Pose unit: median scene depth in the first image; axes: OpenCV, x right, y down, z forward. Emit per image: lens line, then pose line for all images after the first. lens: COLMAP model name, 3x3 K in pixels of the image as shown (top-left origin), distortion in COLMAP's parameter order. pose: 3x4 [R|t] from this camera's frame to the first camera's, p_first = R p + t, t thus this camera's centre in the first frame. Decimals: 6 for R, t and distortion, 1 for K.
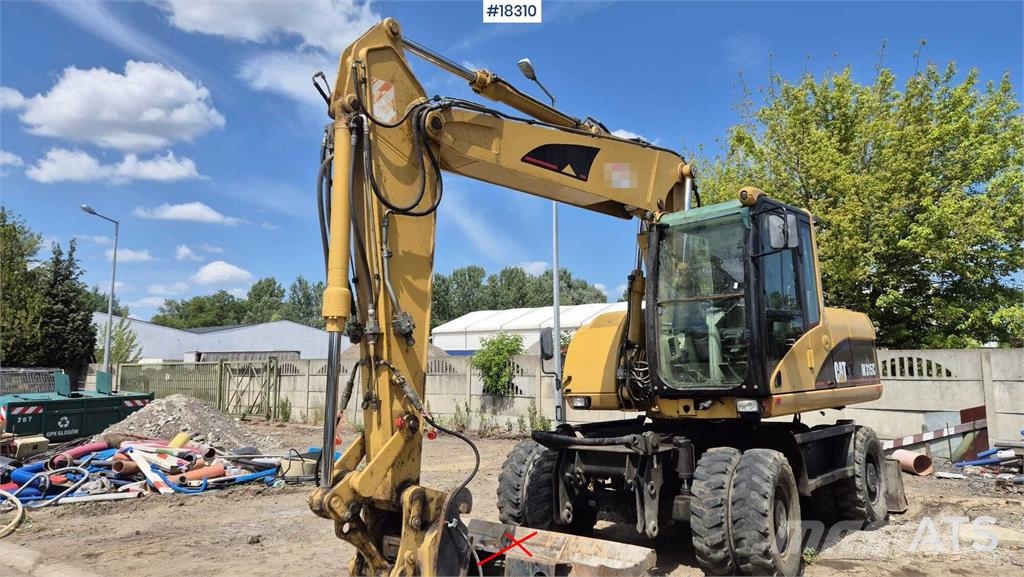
lens RADIAL K [[683.0, 0, 508.6], [0, 683.0, 279.8], [0, 0, 1]] dist [0.073293, -0.060630]
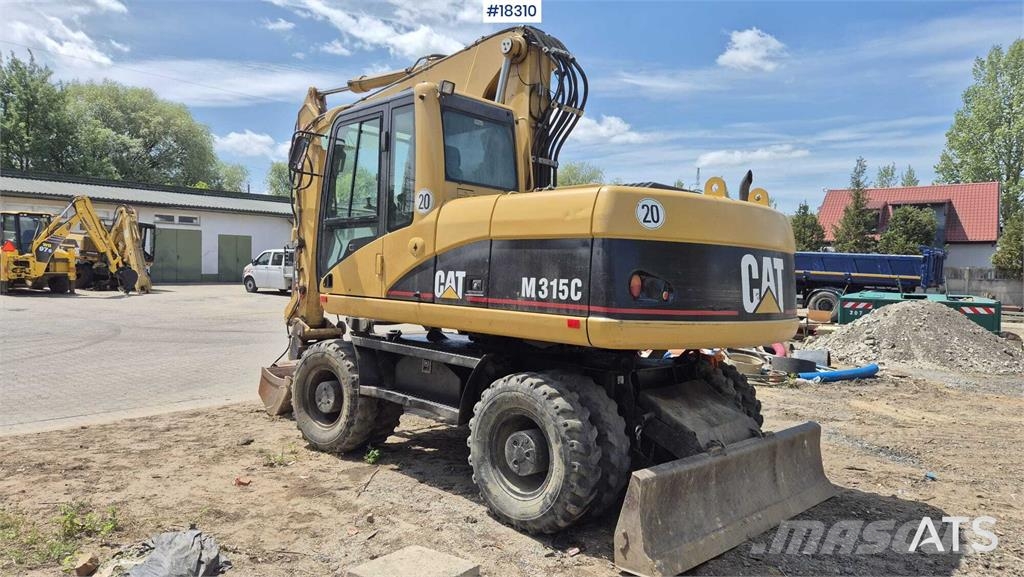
lens RADIAL K [[690.3, 0, 509.9], [0, 690.3, 287.1], [0, 0, 1]] dist [0.037569, 0.000691]
pose [[-0.060257, 0.046095, -0.997118, 1.342799], [0.098300, 0.994352, 0.040027, 0.123674], [0.993331, -0.095604, -0.064447, 1.222397]]
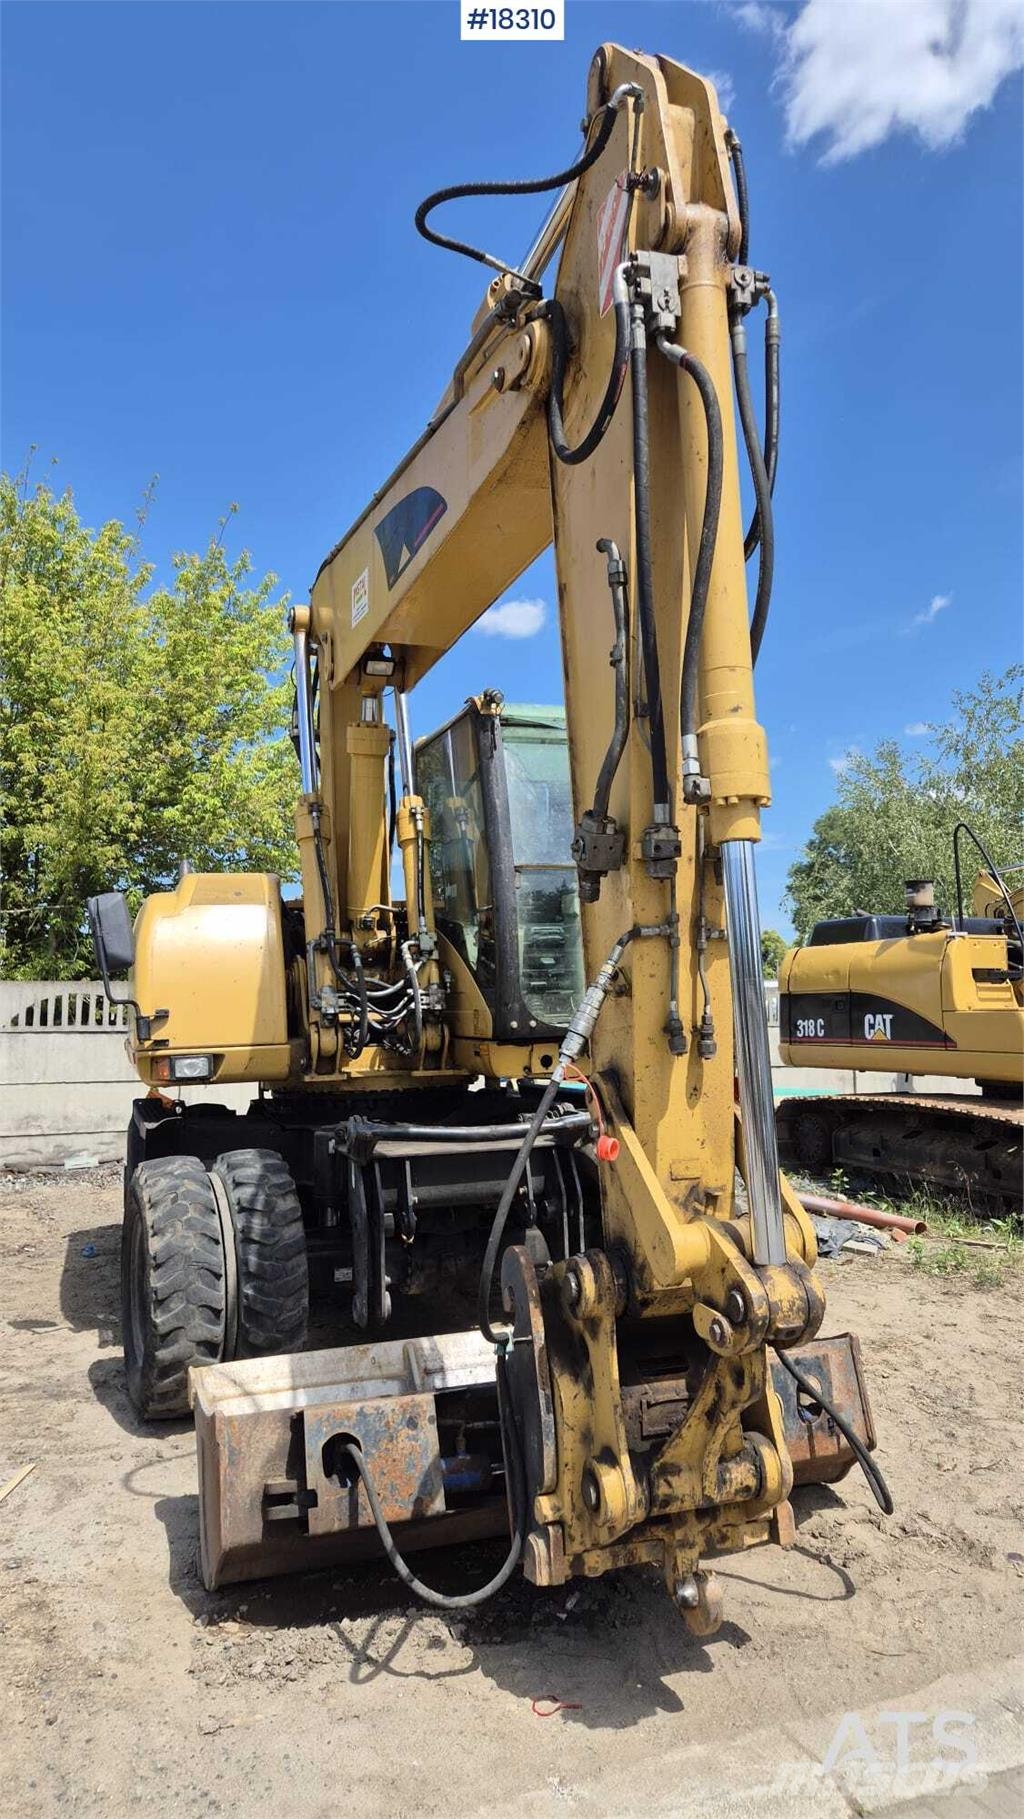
lens RADIAL K [[1213.2, 0, 513.1], [0, 1213.2, 888.7], [0, 0, 1]] dist [0.073293, -0.060630]
pose [[0.498416, 0.099224, 0.861241, -0.578566], [-0.108368, 0.992768, -0.051663, 0.098604], [-0.860138, -0.067581, 0.505564, 0.516486]]
